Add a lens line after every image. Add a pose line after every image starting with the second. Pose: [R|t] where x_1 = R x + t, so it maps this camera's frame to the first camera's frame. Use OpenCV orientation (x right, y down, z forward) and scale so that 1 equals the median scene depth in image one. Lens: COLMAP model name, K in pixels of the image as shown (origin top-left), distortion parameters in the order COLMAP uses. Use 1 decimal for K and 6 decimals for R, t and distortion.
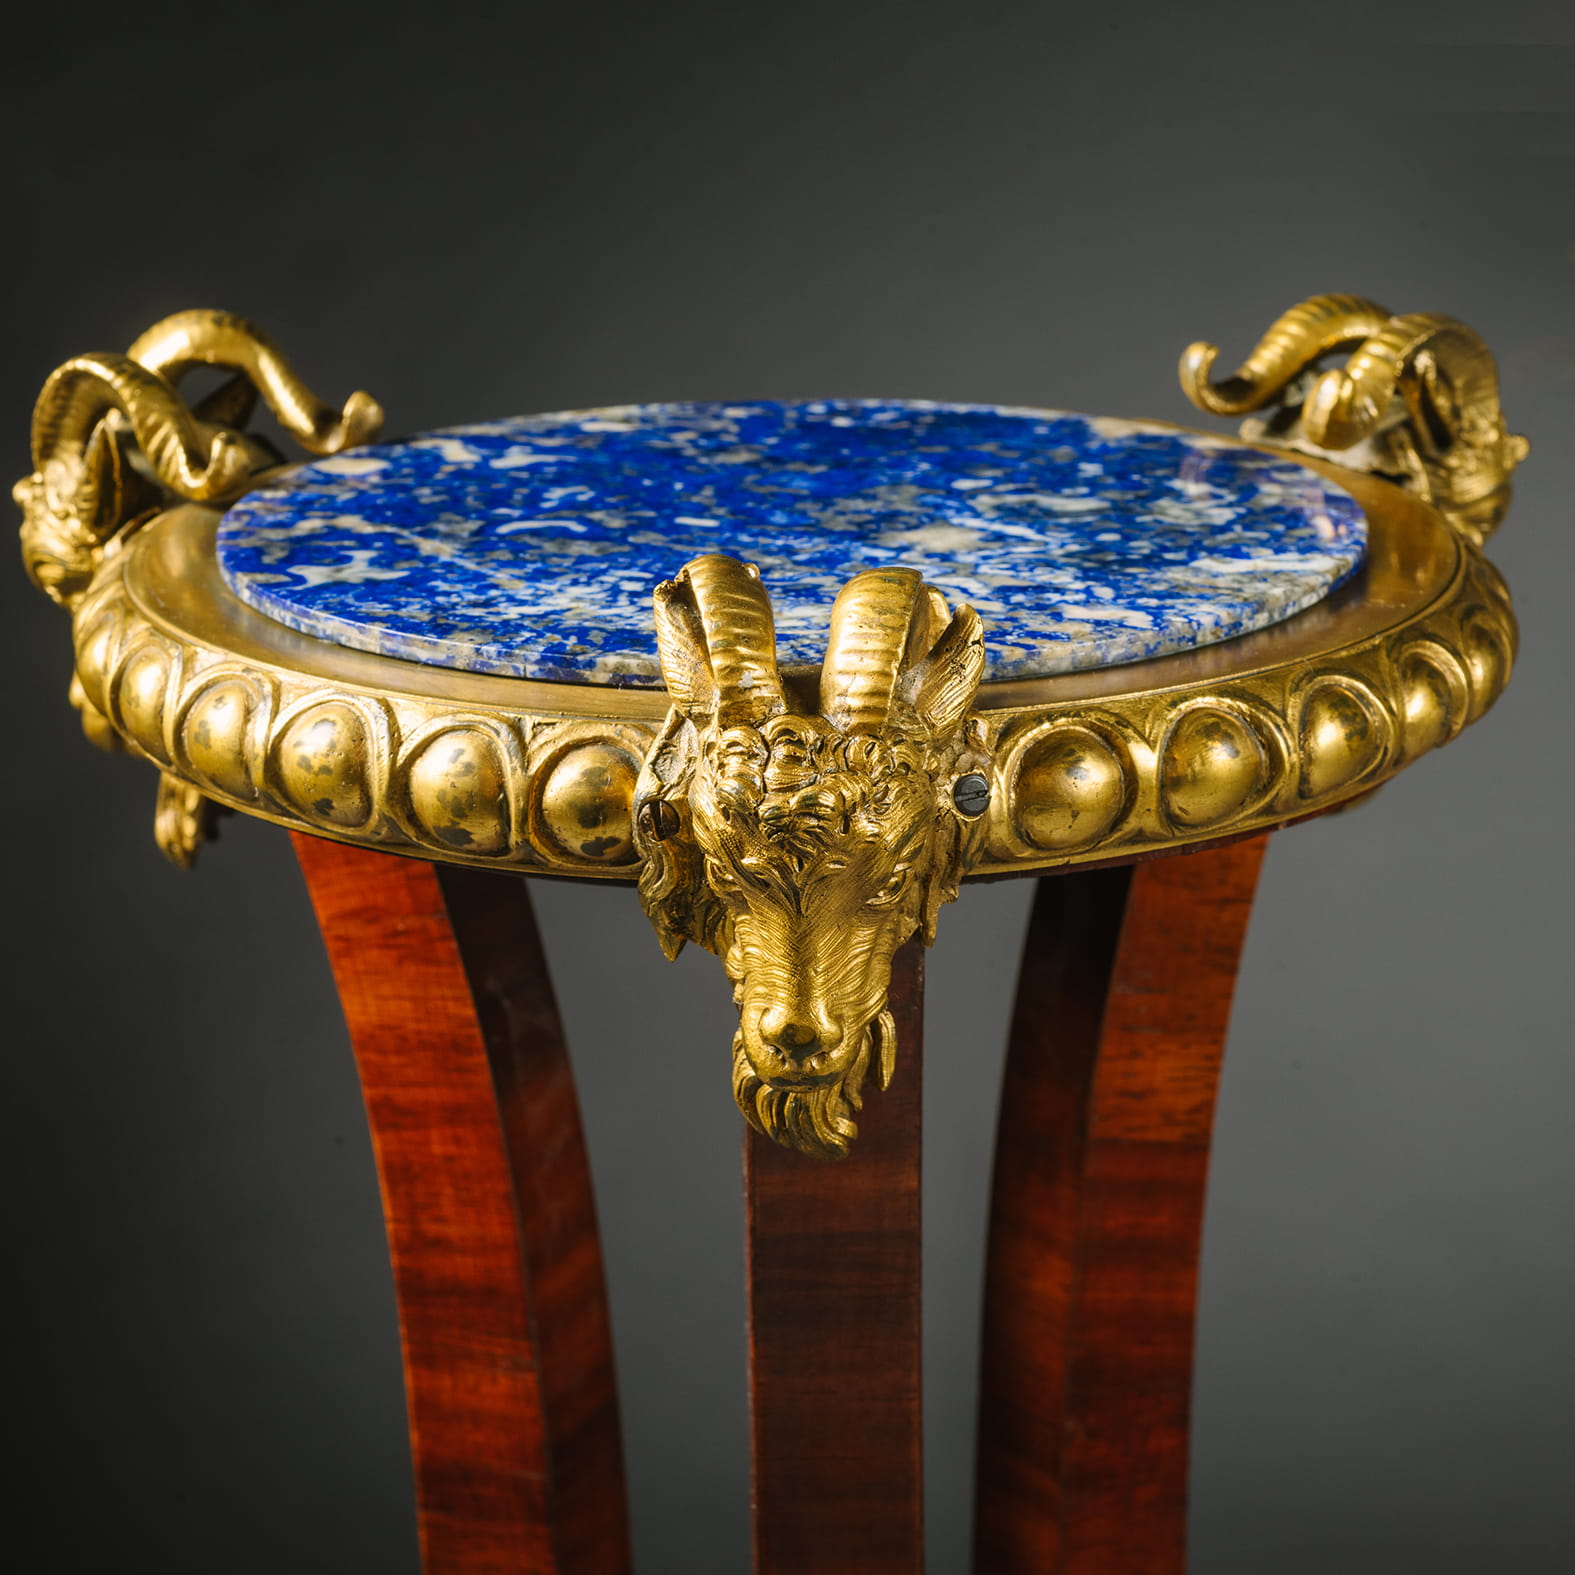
lens RADIAL K [[6003.5, 0, 787.5], [0, 6003.5, 787.5], [0, 0, 1]] dist [-0.226430, 1.117816]
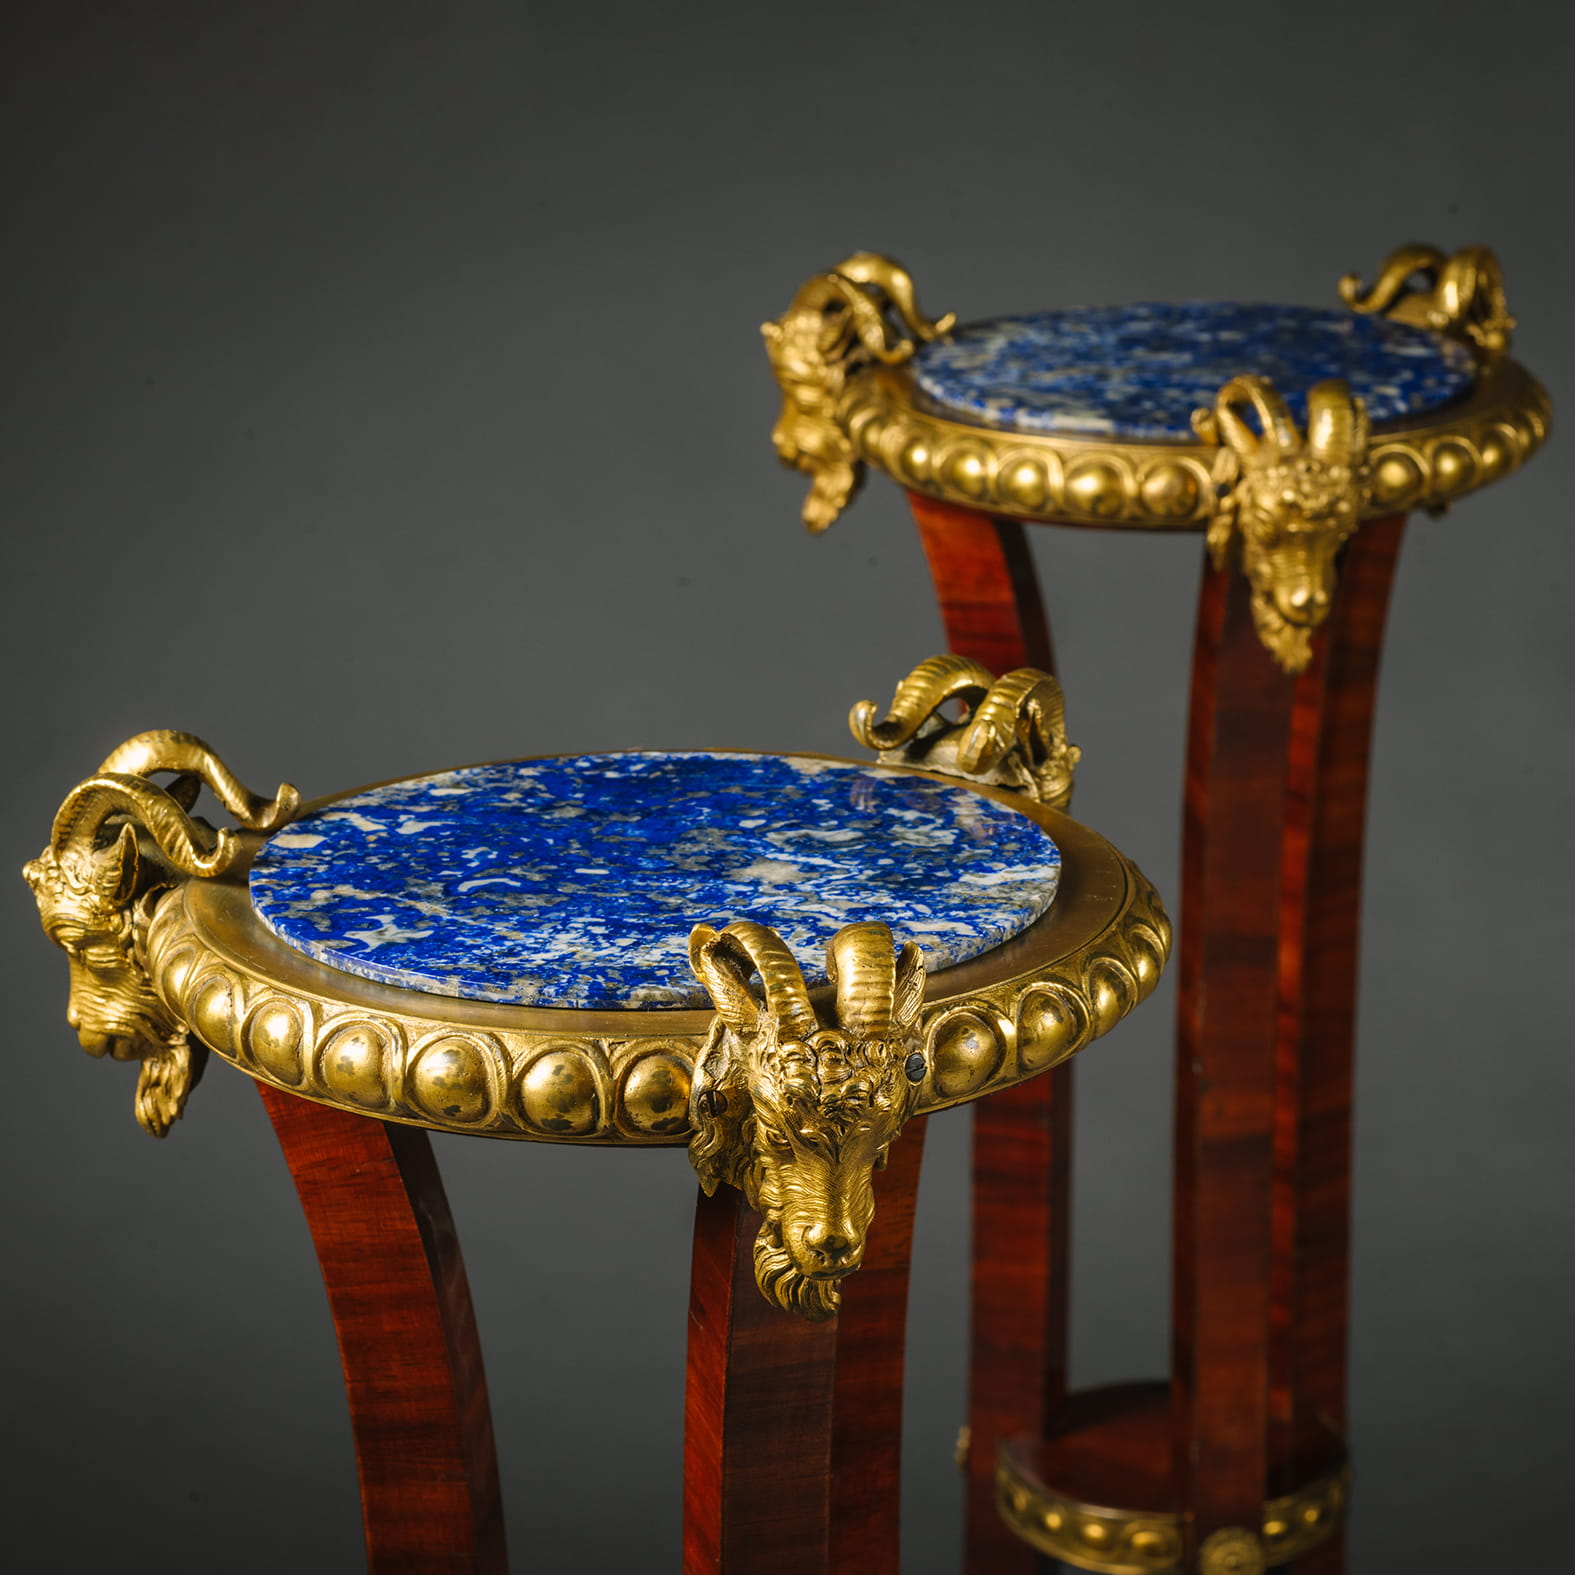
lens RADIAL K [[6003.5, 0, 787.5], [0, 6003.5, 787.5], [0, 0, 1]] dist [-0.226430, 1.117816]
pose [[0.960012, -0.077974, 0.268882, -0.368959], [0.075476, 0.996954, 0.019629, -0.093221], [-0.269594, 0.001450, 0.962973, -0.392480]]
